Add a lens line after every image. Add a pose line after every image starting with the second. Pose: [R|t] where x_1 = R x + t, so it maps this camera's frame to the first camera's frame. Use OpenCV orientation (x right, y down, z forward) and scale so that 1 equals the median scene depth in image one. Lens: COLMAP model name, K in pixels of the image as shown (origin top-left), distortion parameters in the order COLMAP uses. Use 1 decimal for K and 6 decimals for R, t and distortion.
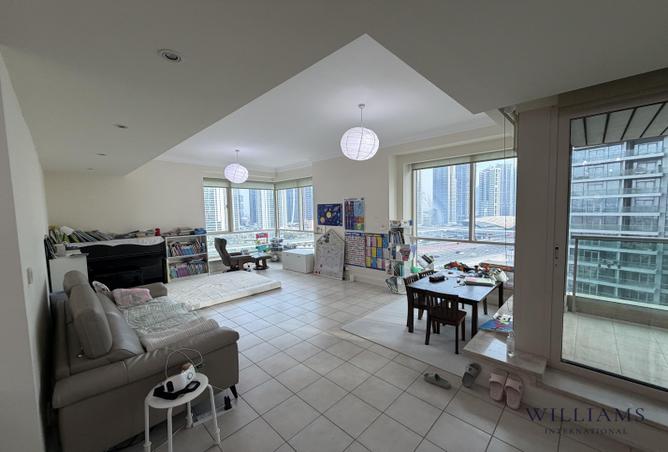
lens RADIAL K [[267.3, 0, 332.8], [0, 267.3, 229.5], [0, 0, 1]] dist [0.001169, 0.000177]
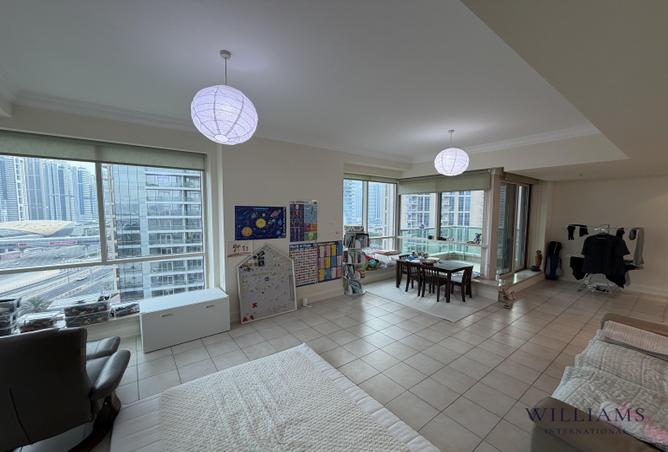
lens RADIAL K [[267.3, 0, 332.8], [0, 267.3, 229.5], [0, 0, 1]] dist [0.001169, 0.000177]
pose [[0.149130, -0.053464, 0.987371, -0.674239], [0.064360, 0.996945, 0.044261, -0.060356], [-0.986721, 0.056946, 0.152116, 0.774782]]
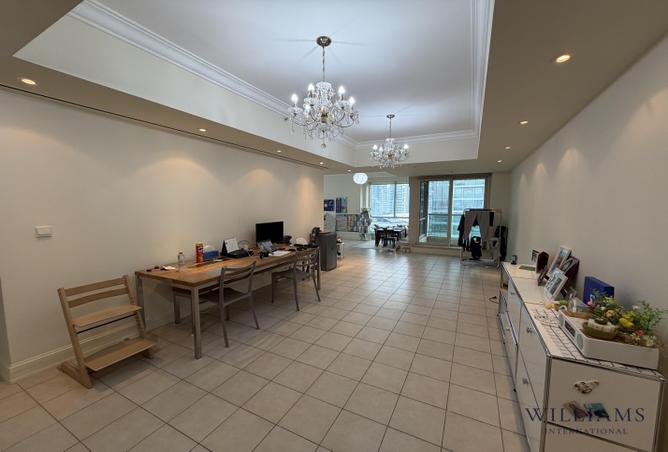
lens RADIAL K [[267.3, 0, 332.8], [0, 267.3, 229.5], [0, 0, 1]] dist [0.001169, 0.000177]
pose [[0.958504, -0.002105, 0.285070, -0.536593], [-0.003218, 0.999829, 0.018202, 0.086781], [-0.285060, -0.018365, 0.958334, -0.873215]]
